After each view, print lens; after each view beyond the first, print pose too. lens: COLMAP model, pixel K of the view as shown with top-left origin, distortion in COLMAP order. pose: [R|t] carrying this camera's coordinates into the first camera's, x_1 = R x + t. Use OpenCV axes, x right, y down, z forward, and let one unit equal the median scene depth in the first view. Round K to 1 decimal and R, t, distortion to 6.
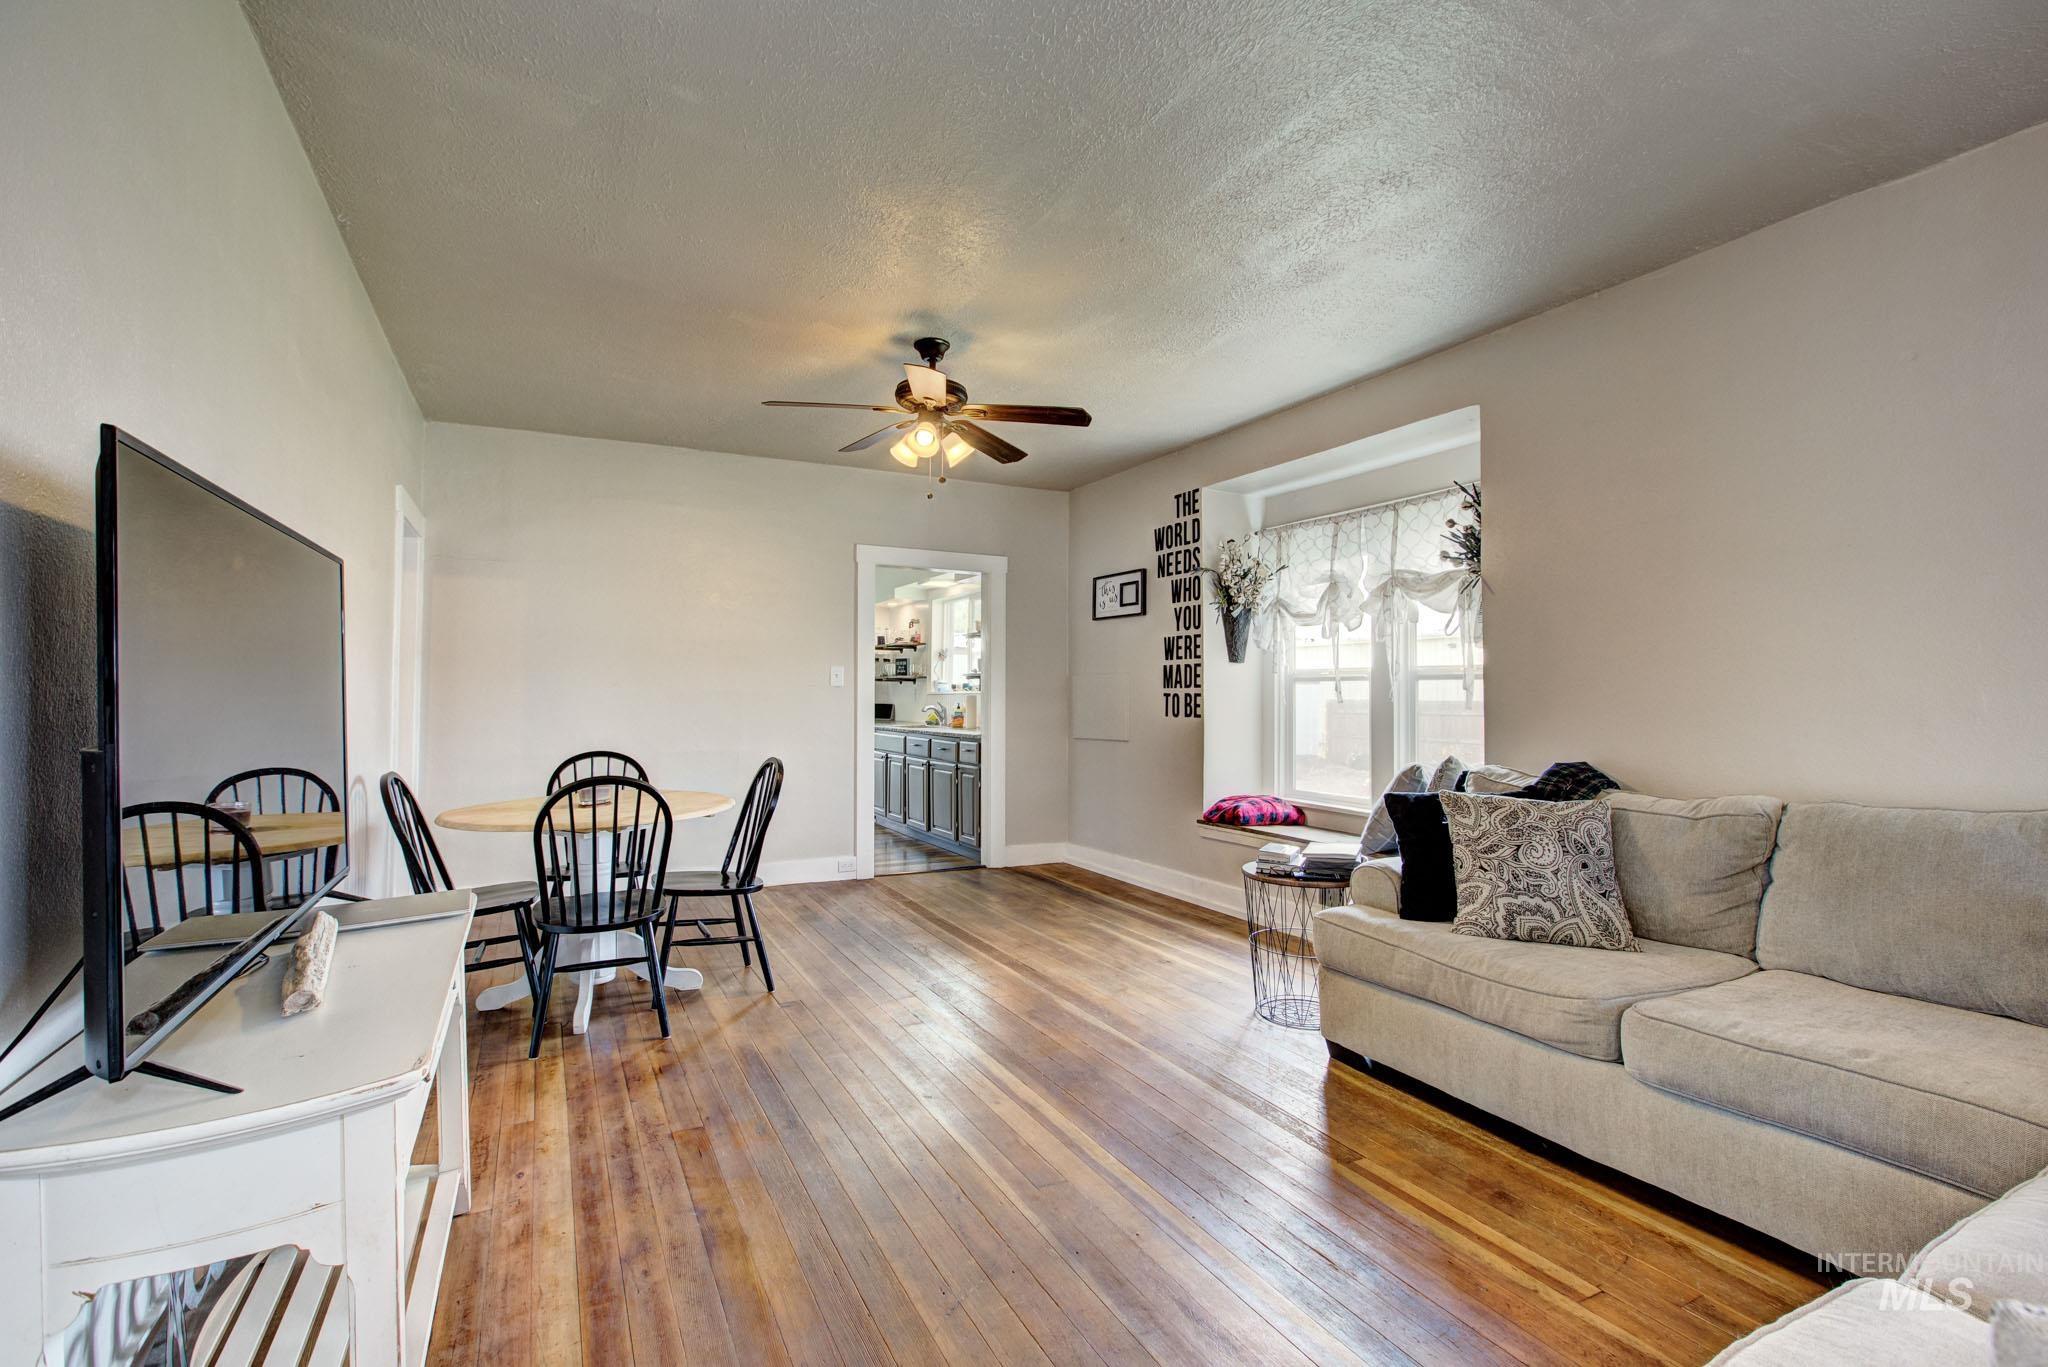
lens RADIAL K [[945.8, 0, 1017.3], [0, 945.8, 664.1], [0, 0, 1]] dist [-0.011399, 0.000341]
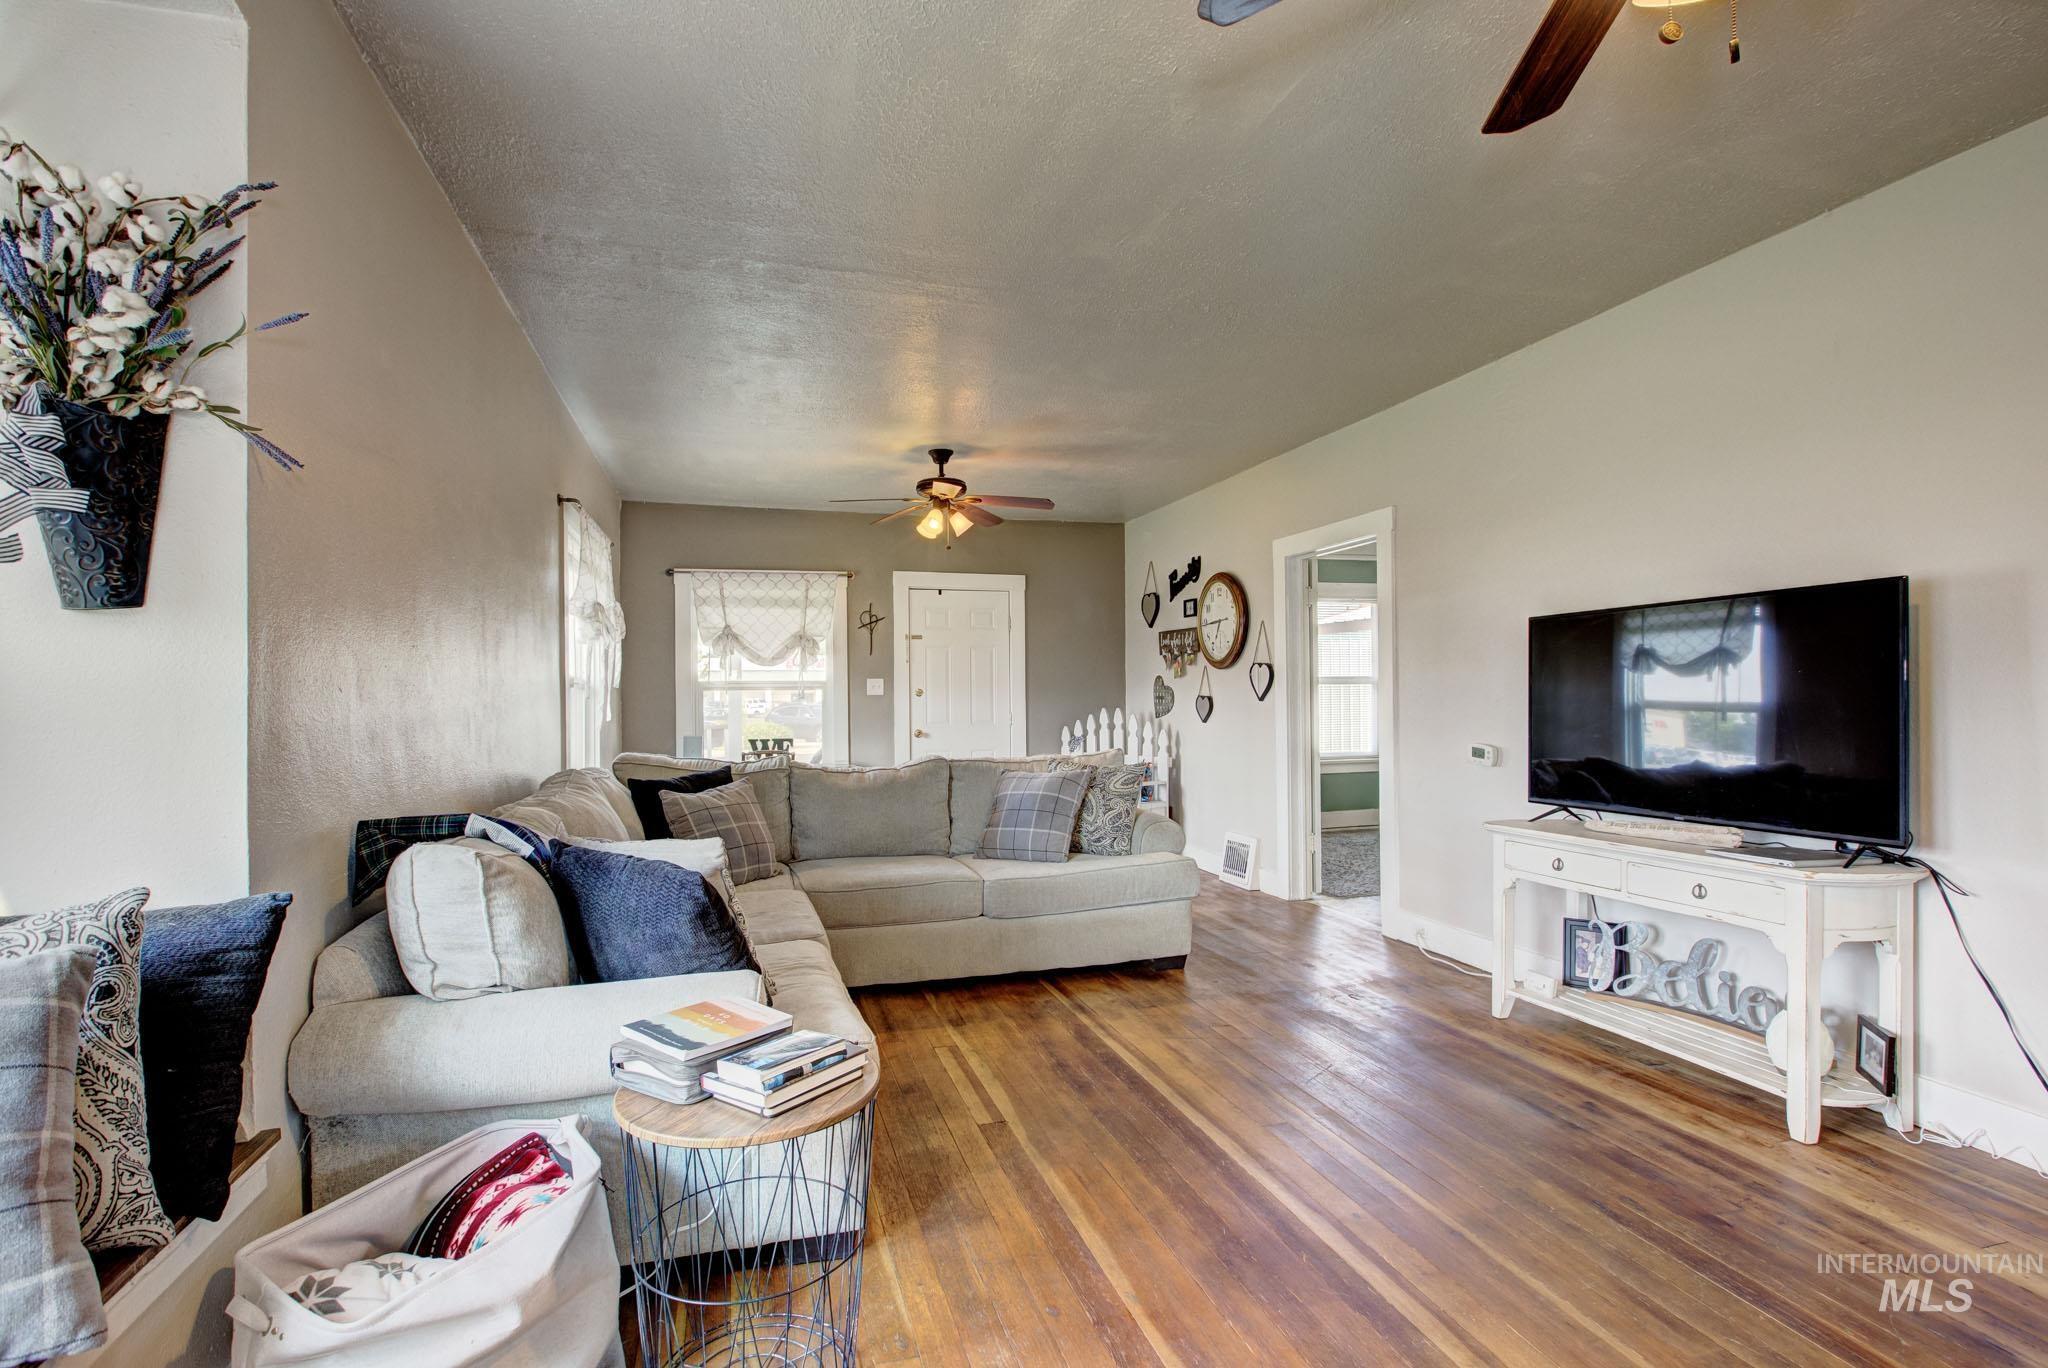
lens RADIAL K [[939.1, 0, 984.8], [0, 939.1, 691.7], [0, 0, 1]] dist [-0.008057, -0.000307]
pose [[-0.979432, 0.007848, 0.201624, 0.063170], [0.001185, 0.999450, -0.033147, 0.026324], [-0.201773, -0.032227, -0.978902, 0.929702]]
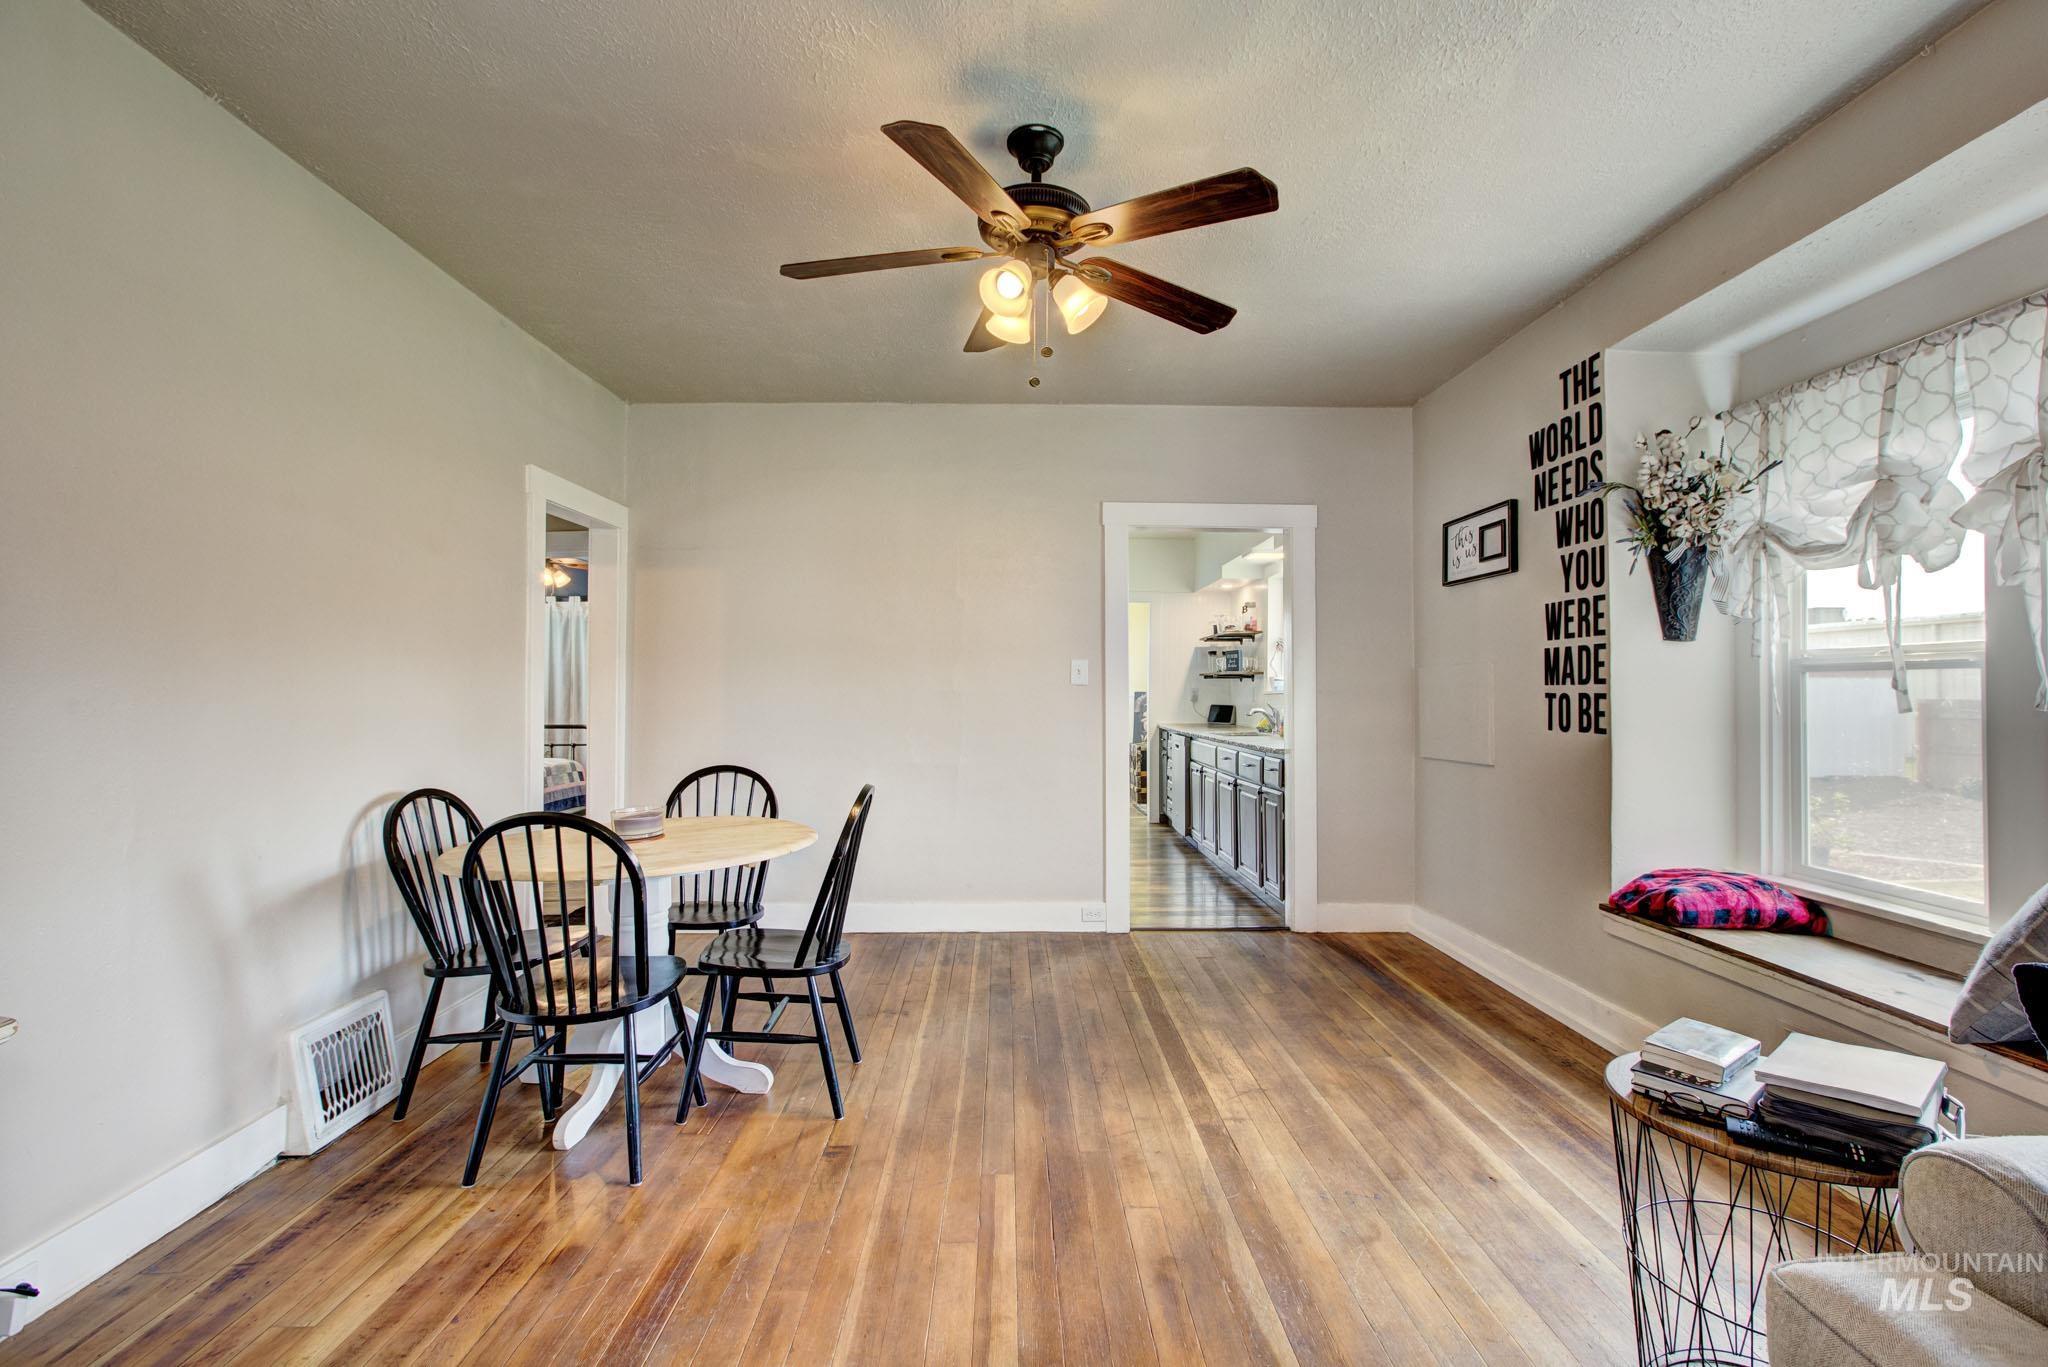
lens RADIAL K [[943.5, 0, 1020.6], [0, 943.5, 673.5], [0, 0, 1]] dist [-0.011215, 0.006390]
pose [[0.899395, -0.010738, -0.437004, 0.119689], [0.016013, 0.999837, 0.008389, 0.007258], [0.436843, -0.014543, 0.899420, 0.298458]]
